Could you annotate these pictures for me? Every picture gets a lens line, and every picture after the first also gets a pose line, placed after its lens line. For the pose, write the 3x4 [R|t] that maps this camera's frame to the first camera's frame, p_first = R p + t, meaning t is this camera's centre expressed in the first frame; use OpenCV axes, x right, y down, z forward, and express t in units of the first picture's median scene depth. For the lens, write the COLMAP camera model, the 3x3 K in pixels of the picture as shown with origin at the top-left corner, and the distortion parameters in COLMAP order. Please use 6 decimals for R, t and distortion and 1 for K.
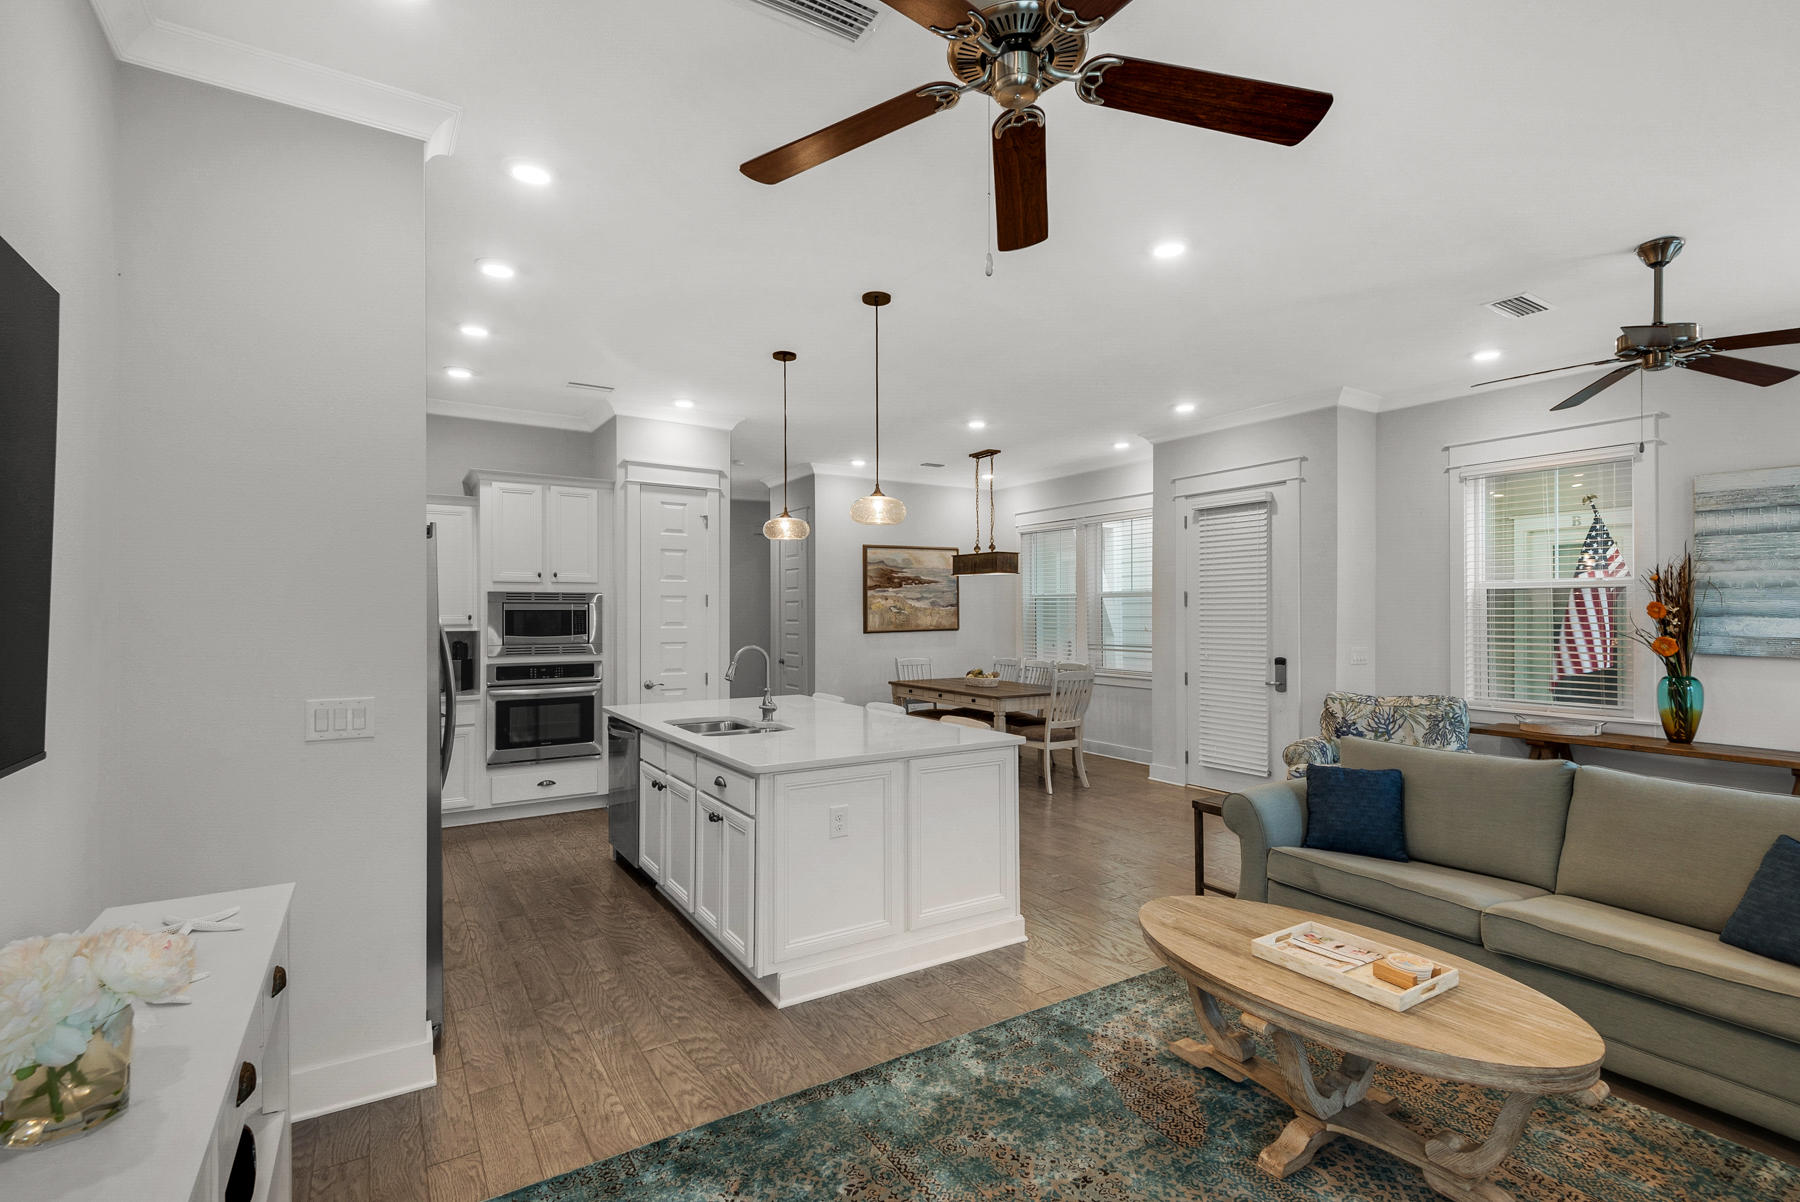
lens RADIAL K [[830.6, 0, 900.0], [0, 830.6, 601.0], [0, 0, 1]] dist [0.039110, -0.000046]
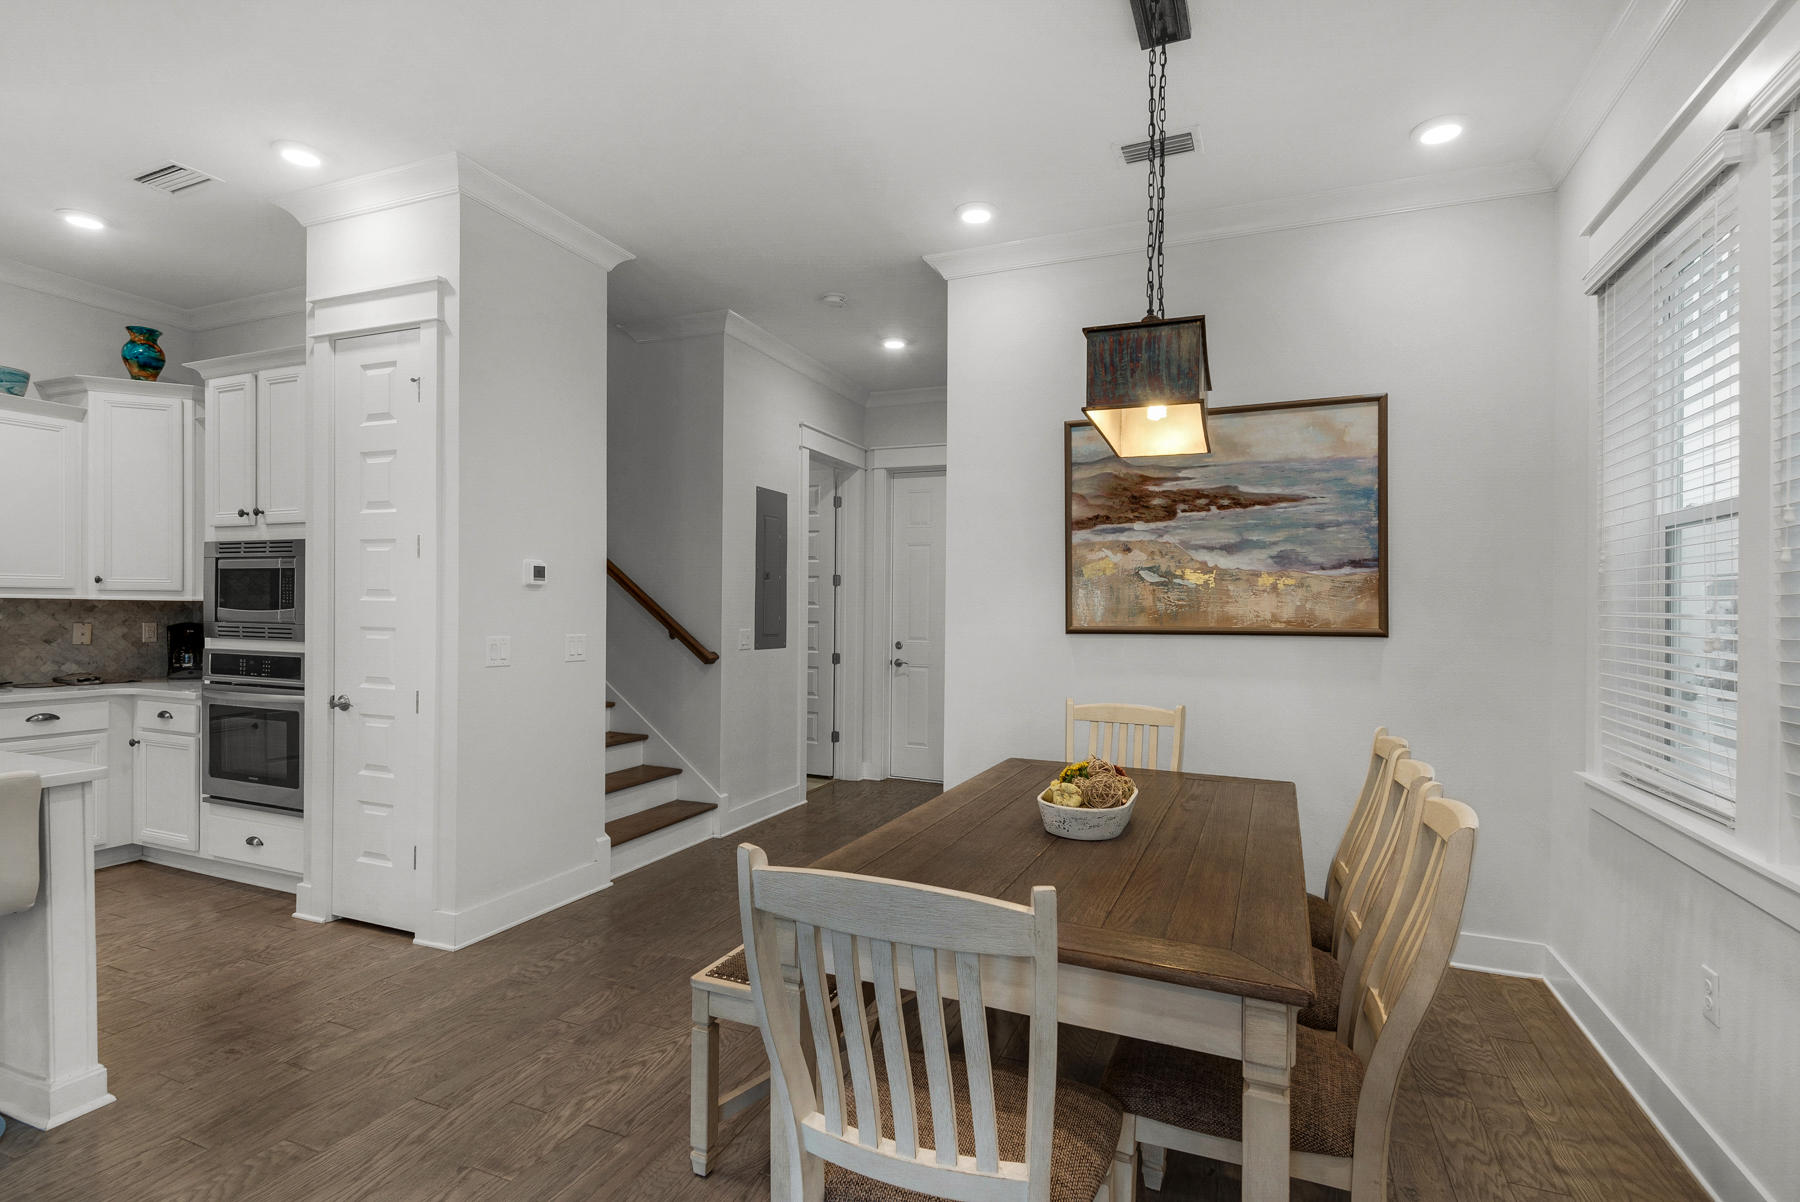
lens RADIAL K [[835.2, 0, 903.5], [0, 835.2, 604.2], [0, 0, 1]] dist [0.025716, -0.016130]
pose [[0.574593, 0.003925, -0.818430, 0.294613], [-0.002873, 0.999992, 0.002779, 0.026729], [0.818434, 0.000755, 0.574599, 0.798941]]
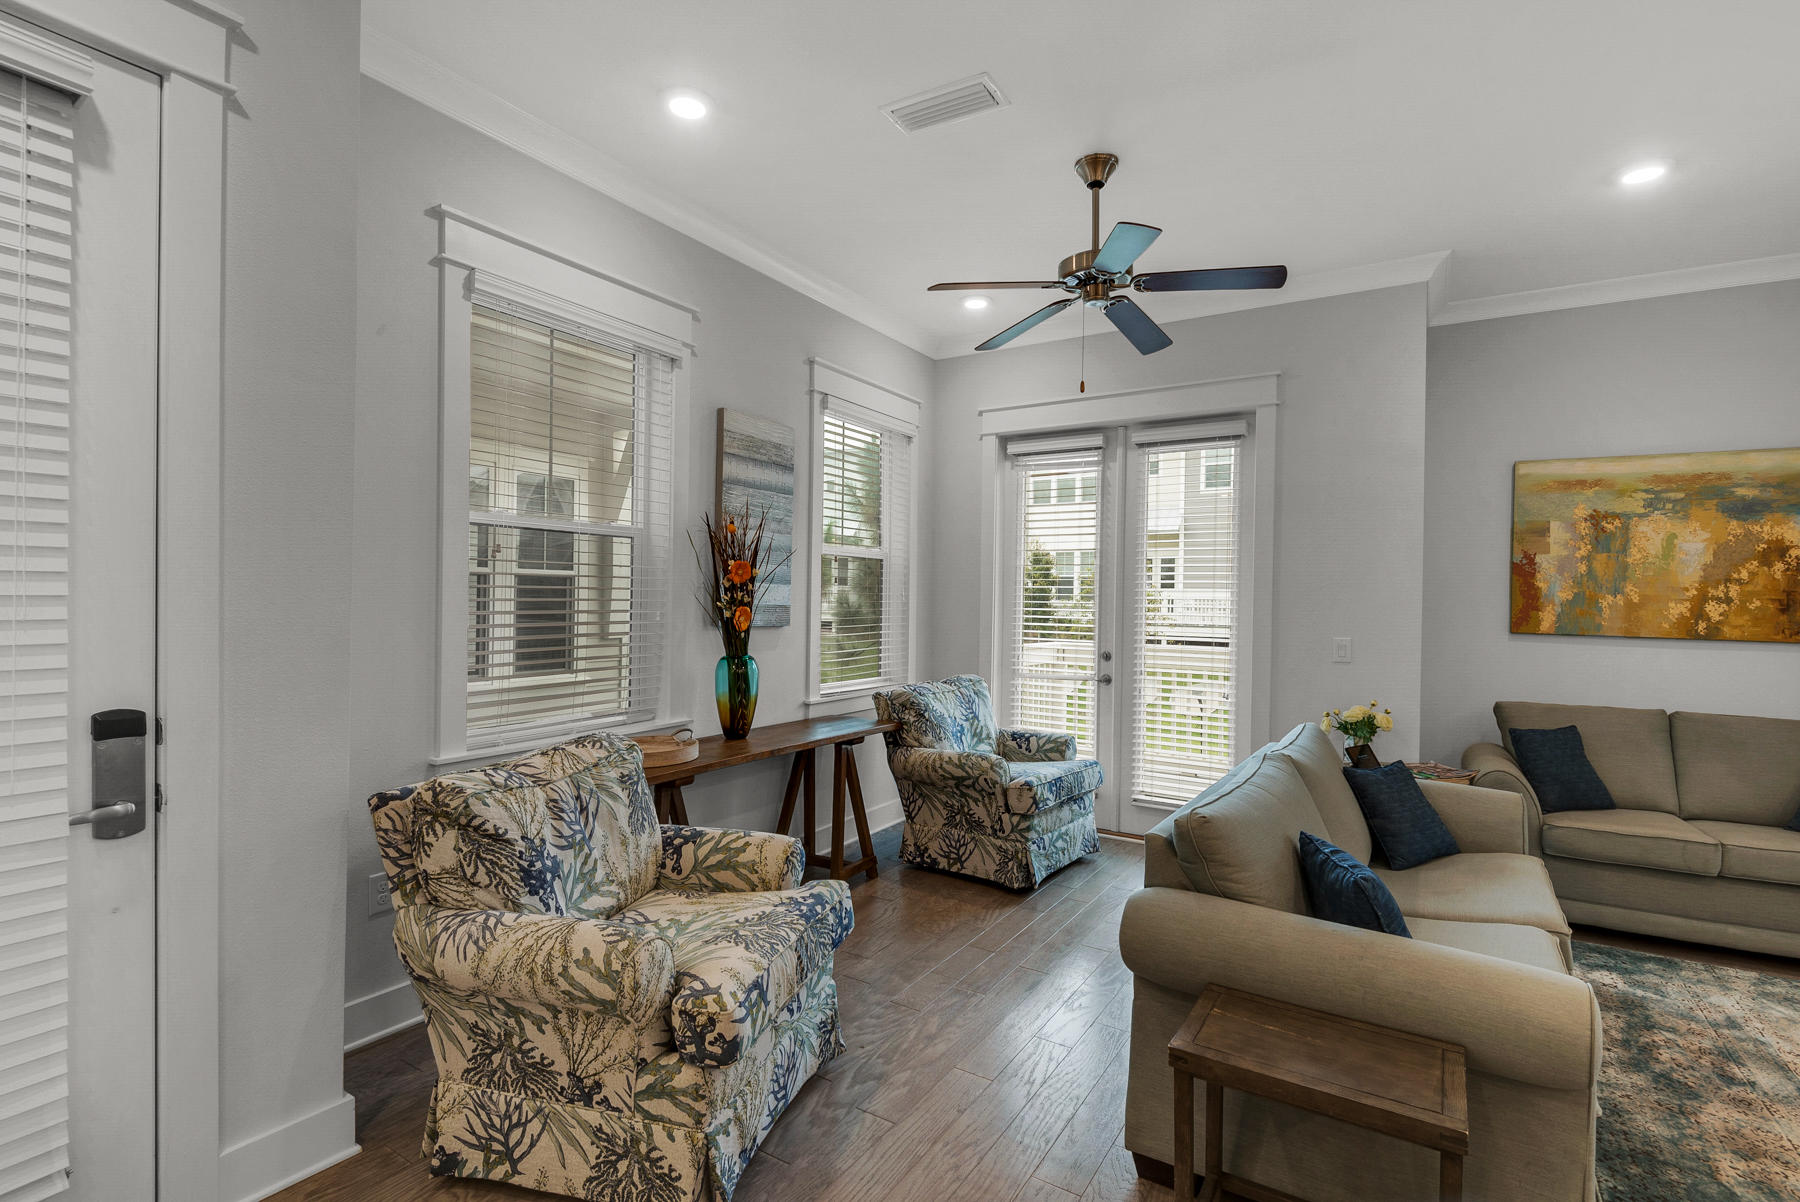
lens RADIAL K [[848.0, 0, 903.4], [0, 848.0, 597.2], [0, 0, 1]] dist [0.026293, -0.020498]
pose [[-0.434825, -0.007718, 0.900482, 0.079877], [-0.026420, 0.999642, -0.004190, 0.020647], [-0.900128, -0.025612, -0.434873, 0.721325]]
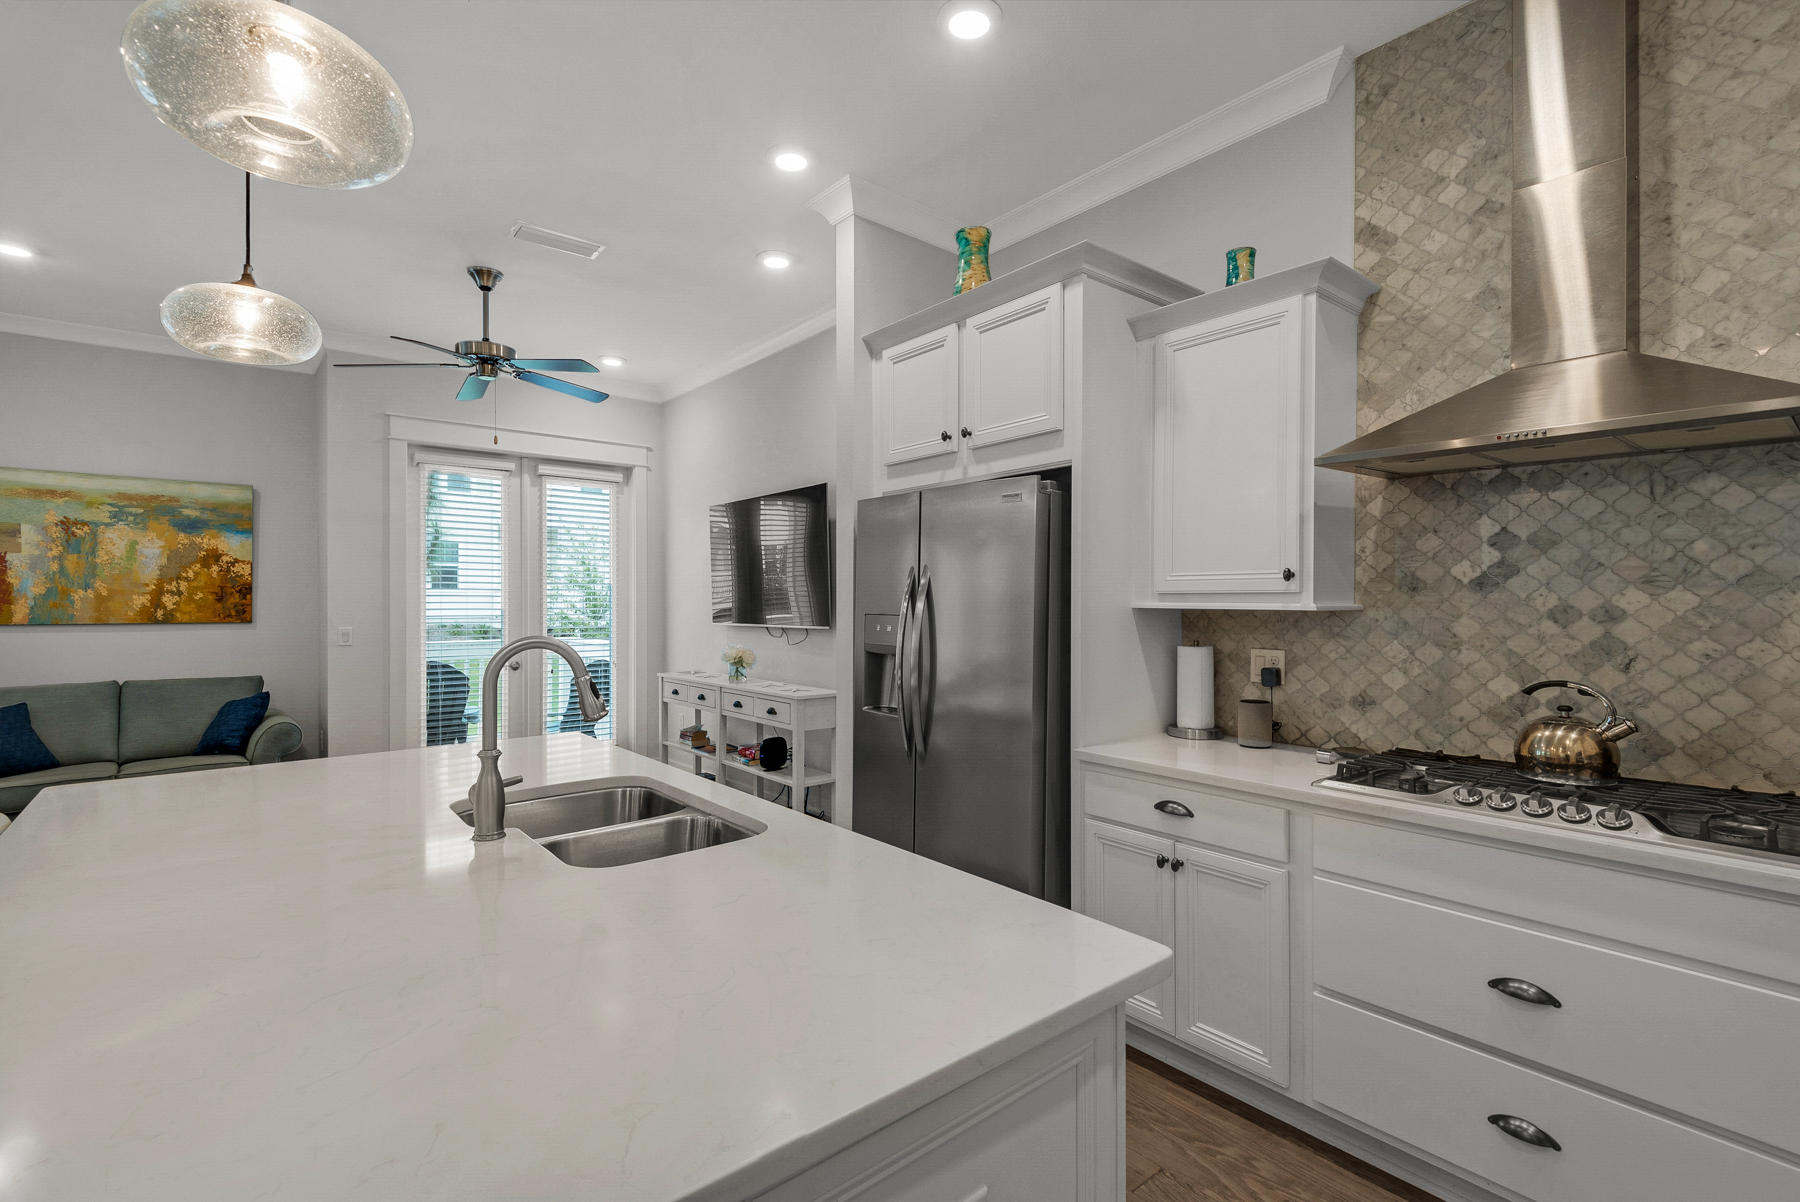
lens RADIAL K [[849.7, 0, 896.5], [0, 849.7, 604.9], [0, 0, 1]] dist [0.011805, -0.000931]
pose [[-0.993921, 0.002185, -0.110073, -0.168645], [0.003094, 0.999962, -0.008092, 0.023991], [0.110051, -0.008384, -0.993891, 0.794215]]
